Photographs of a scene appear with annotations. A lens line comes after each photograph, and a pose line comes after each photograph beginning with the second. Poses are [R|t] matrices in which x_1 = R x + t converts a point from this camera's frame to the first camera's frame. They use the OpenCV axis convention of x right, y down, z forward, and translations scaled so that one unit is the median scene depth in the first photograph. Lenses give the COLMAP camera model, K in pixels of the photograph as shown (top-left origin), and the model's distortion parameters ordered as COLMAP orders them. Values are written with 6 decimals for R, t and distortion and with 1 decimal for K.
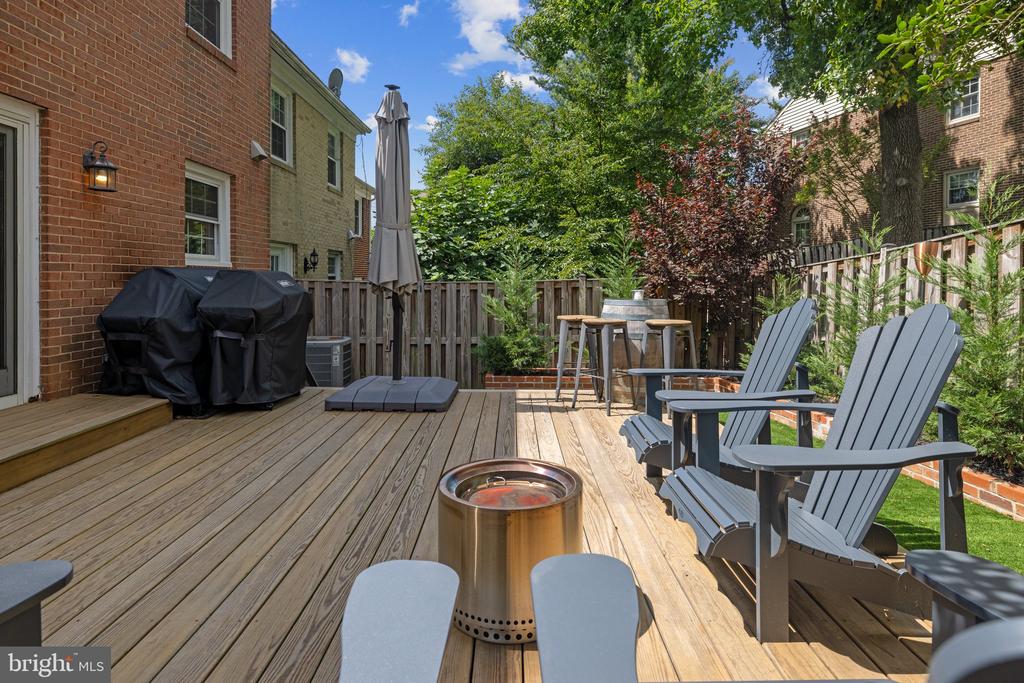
lens RADIAL K [[550.1, 0, 517.6], [0, 550.1, 280.2], [0, 0, 1]] dist [0.003365, -0.000849]
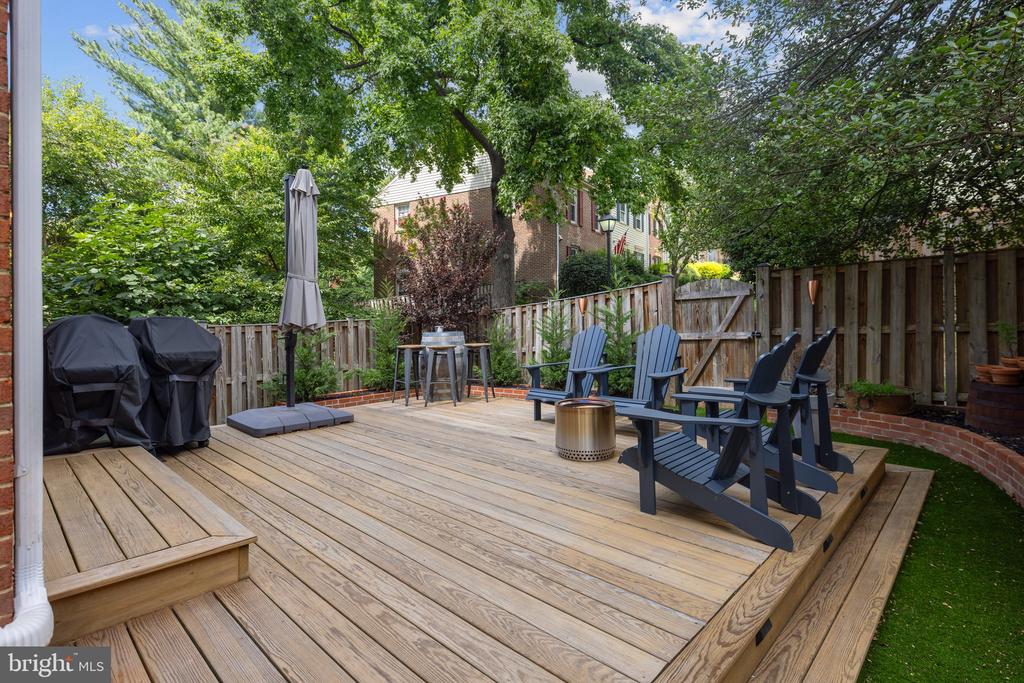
lens RADIAL K [[507.0, 0, 521.3], [0, 507.0, 315.6], [0, 0, 1]] dist [-0.003819, -0.000153]
pose [[0.692375, -0.015313, 0.721376, -0.732951], [0.020272, 0.999793, 0.001766, -0.008542], [-0.721253, 0.013401, 0.692542, -0.134187]]
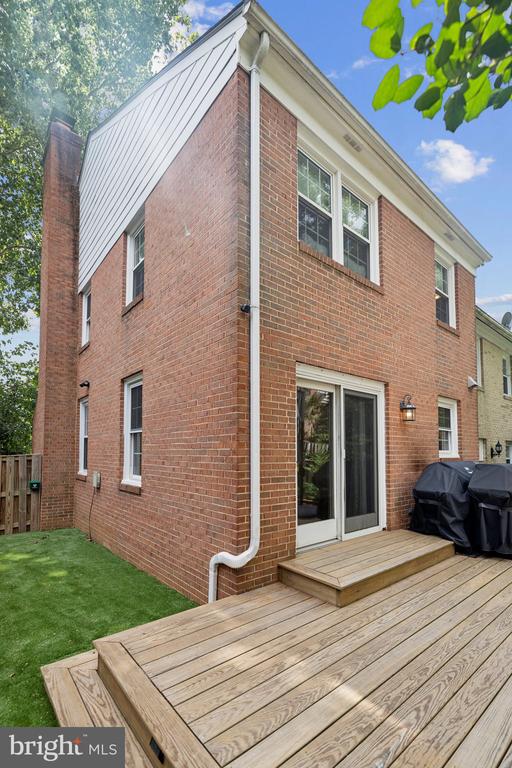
lens RADIAL K [[348.6, 0, 252.5], [0, 348.6, 436.1], [0, 0, 1]] dist [-0.000656, 0.002114]
pose [[0.632257, -0.038182, -0.773817, -0.165893], [-0.005581, 0.998534, -0.053831, -0.041138], [0.774739, 0.038354, 0.631117, -0.147095]]
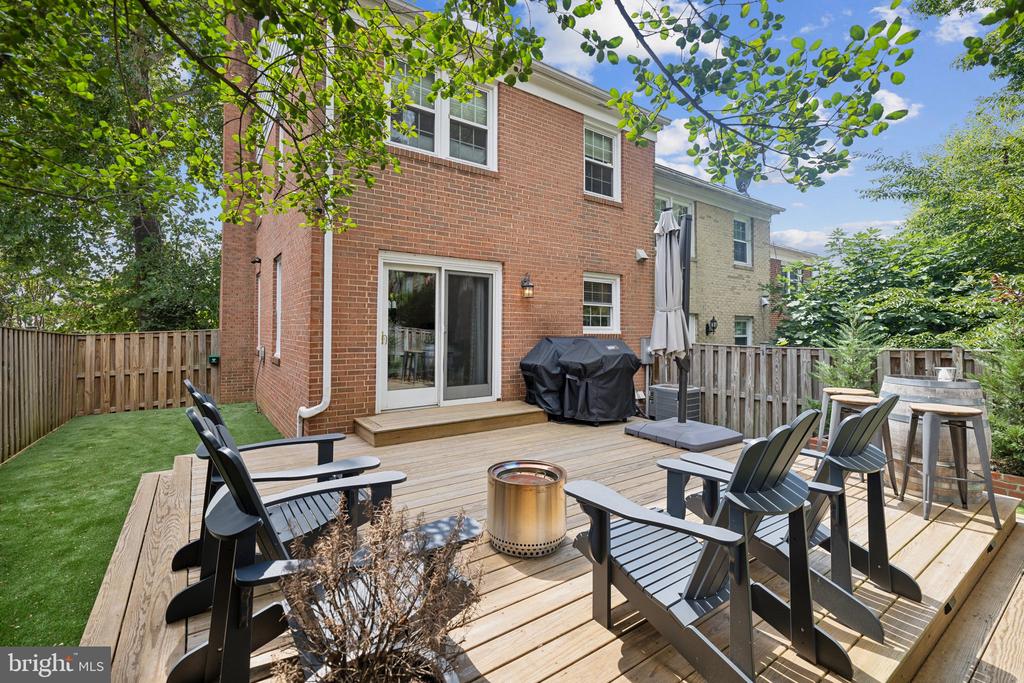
lens RADIAL K [[443.5, 0, 511.5], [0, 443.5, 318.4], [0, 0, 1]] dist [0.000699, 0.001097]
pose [[0.572153, -0.020532, -0.819890, 0.473857], [-0.008526, 0.999484, -0.030979, -0.037428], [0.820102, 0.024715, 0.571683, 0.048392]]
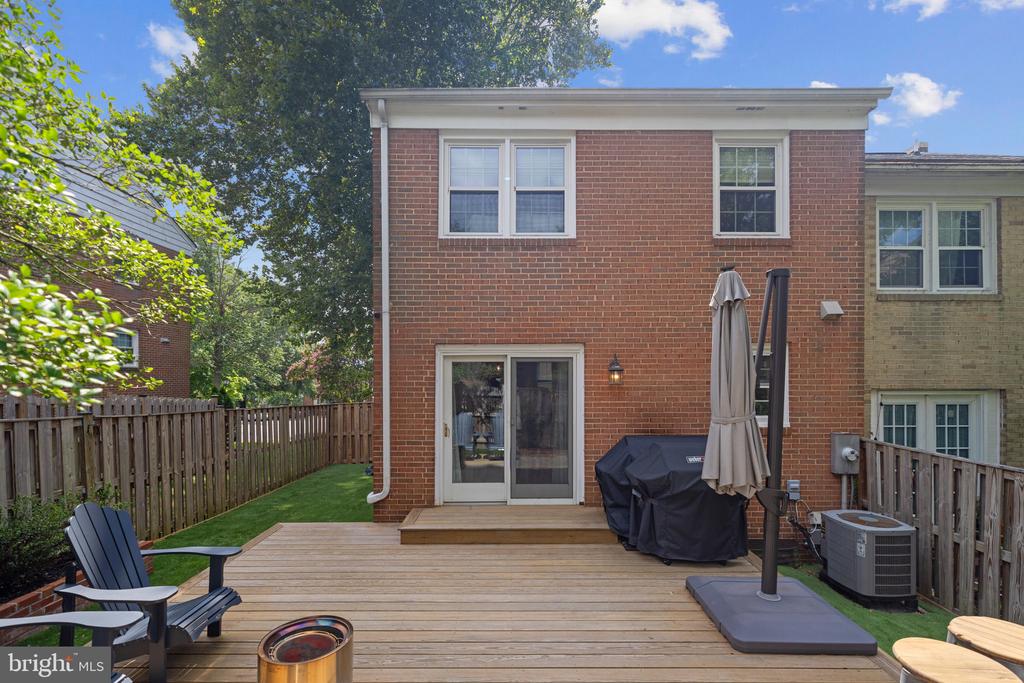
lens RADIAL K [[464.9, 0, 518.1], [0, 464.9, 372.7], [0, 0, 1]] dist [-0.000656, 0.002114]
pose [[0.003810, -0.009769, -0.999945, 0.563200], [-0.005407, 0.999937, -0.009790, -0.170128], [0.999978, 0.005444, 0.003757, 0.667072]]
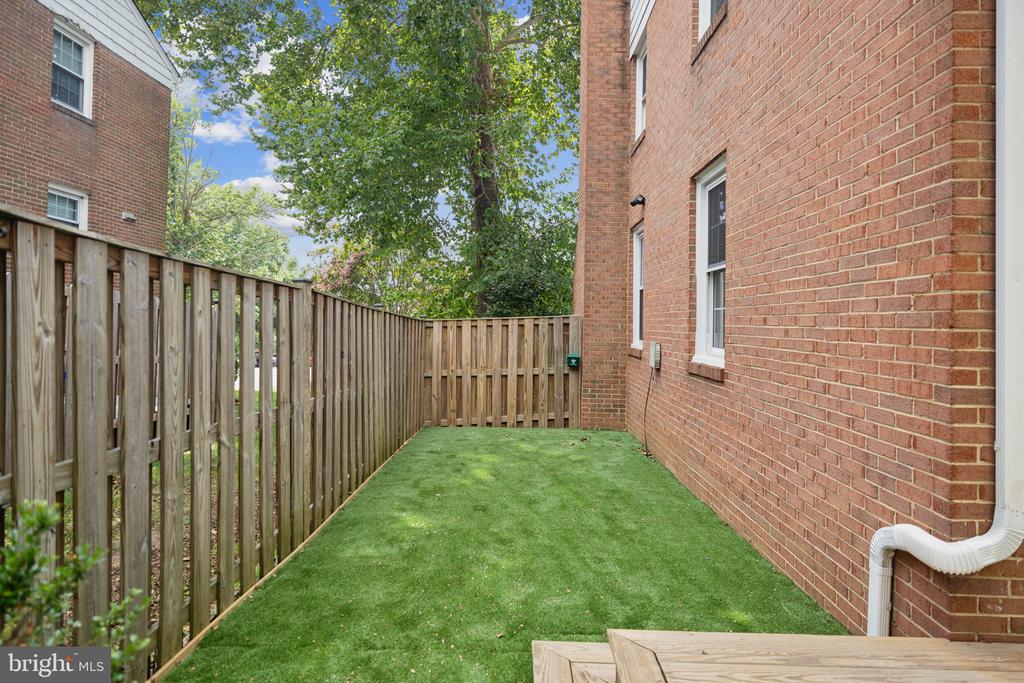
lens RADIAL K [[566.4, 0, 510.3], [0, 566.4, 314.1], [0, 0, 1]] dist [0.002516, 0.000032]
pose [[-0.020630, -0.020096, -0.999585, -0.274567], [-0.026975, 0.999445, -0.019537, -0.001964], [0.999423, 0.026561, -0.021160, -0.064895]]
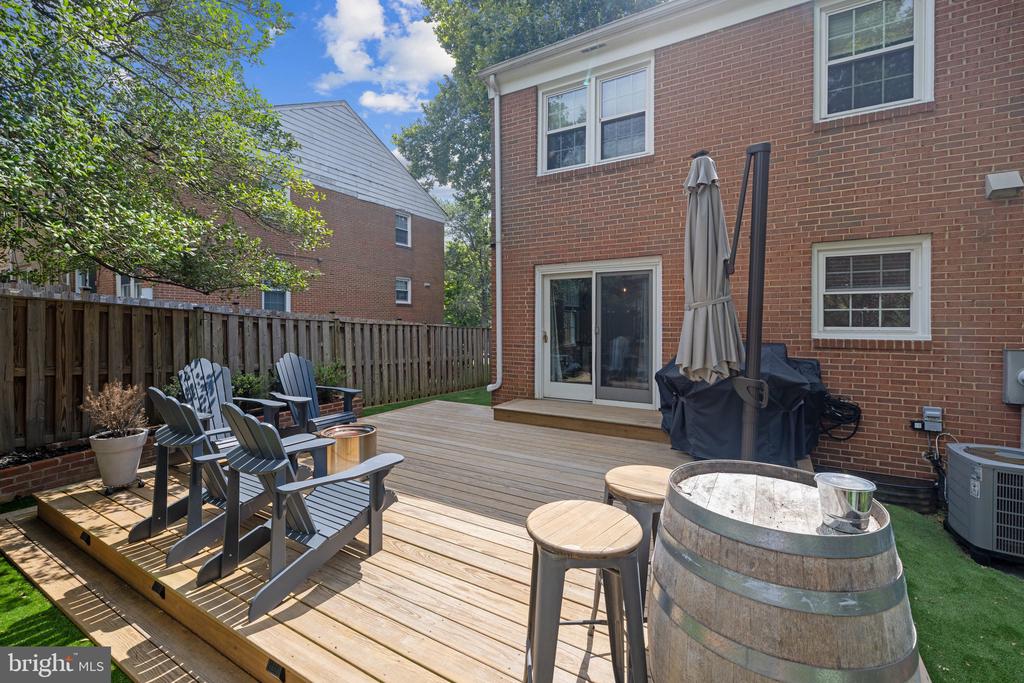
lens RADIAL K [[443.5, 0, 513.6], [0, 443.5, 323.4], [0, 0, 1]] dist [0.000699, 0.001097]
pose [[-0.515746, 0.002028, -0.856739, 0.585452], [-0.005254, 0.999971, 0.005530, -0.072962], [0.856726, 0.007353, -0.515720, 1.152298]]
